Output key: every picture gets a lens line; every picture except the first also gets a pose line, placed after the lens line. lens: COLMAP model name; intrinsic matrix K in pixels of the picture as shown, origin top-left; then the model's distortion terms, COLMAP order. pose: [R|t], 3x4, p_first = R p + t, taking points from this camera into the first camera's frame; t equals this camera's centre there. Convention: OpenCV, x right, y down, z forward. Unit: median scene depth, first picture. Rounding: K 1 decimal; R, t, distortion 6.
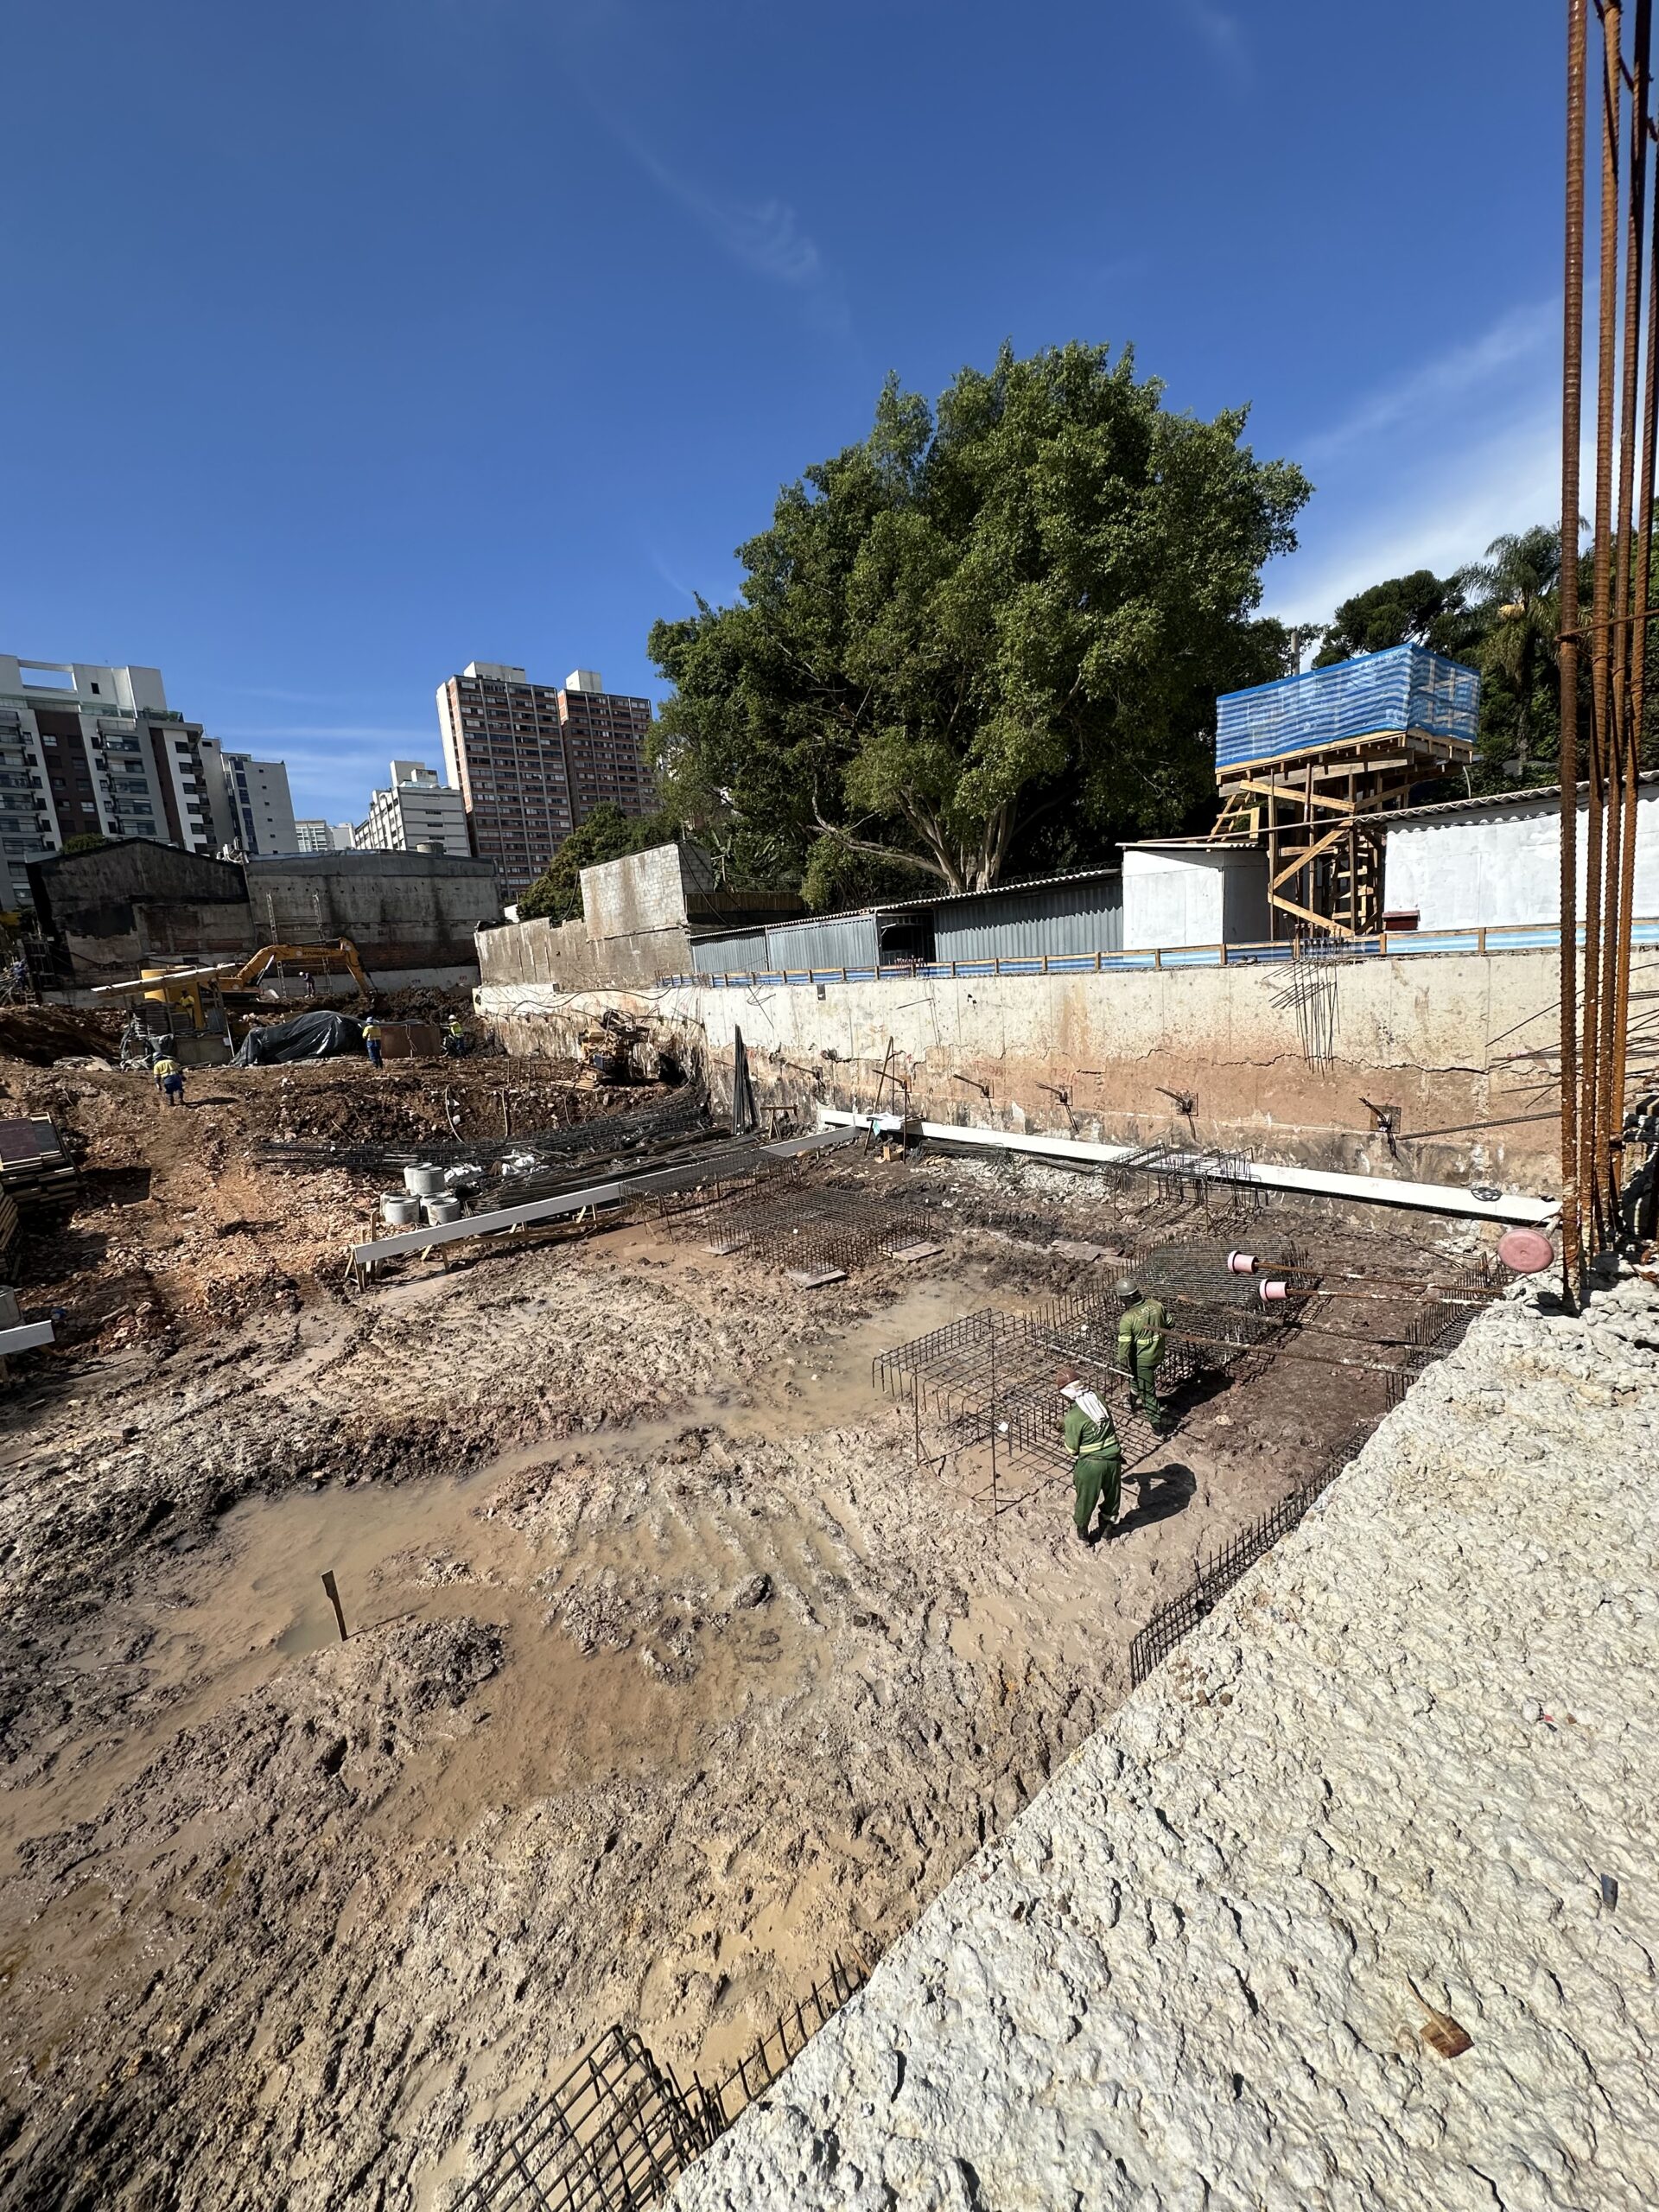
lens RADIAL K [[892.6, 0, 835.6], [0, 892.6, 1106.4], [0, 0, 1]] dist [0.001425, 0.000368]
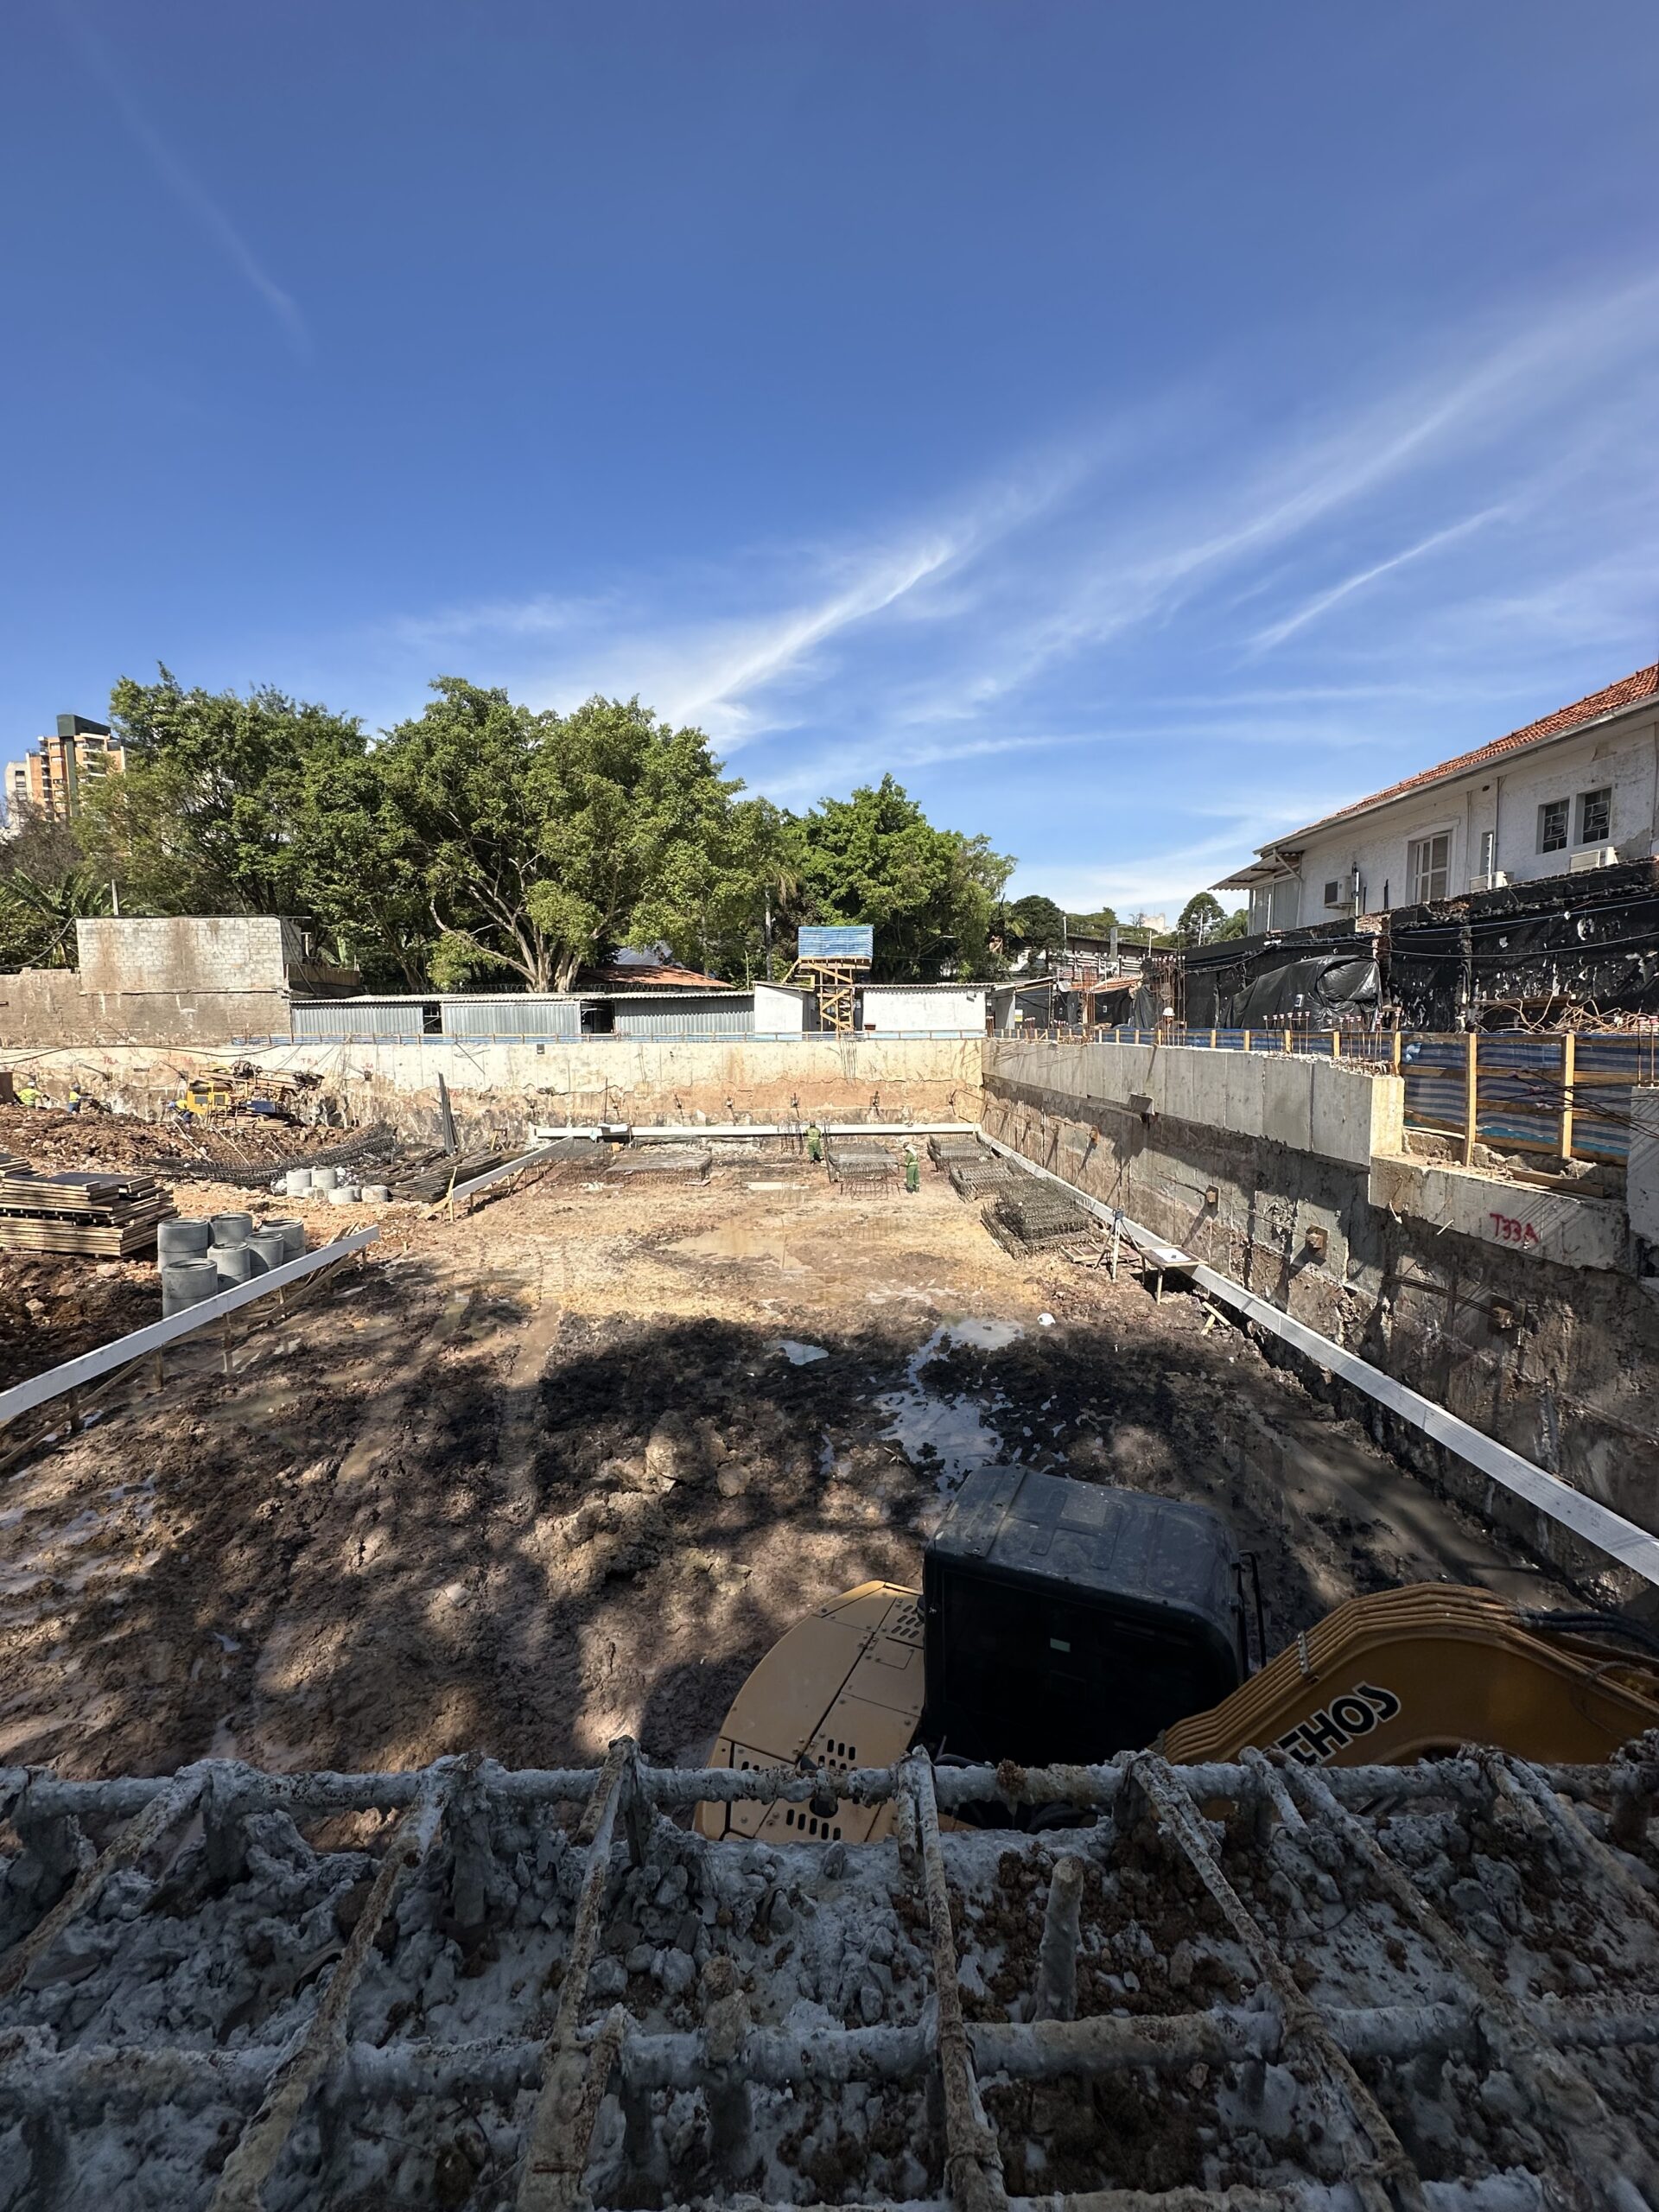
lens RADIAL K [[892.6, 0, 835.6], [0, 892.6, 1106.4], [0, 0, 1]] dist [0.001425, 0.000368]
pose [[0.614905, -0.003006, 0.788596, -1.042562], [0.093575, 0.993206, -0.069178, 0.137454], [-0.783030, 0.116330, 0.611009, -0.343395]]
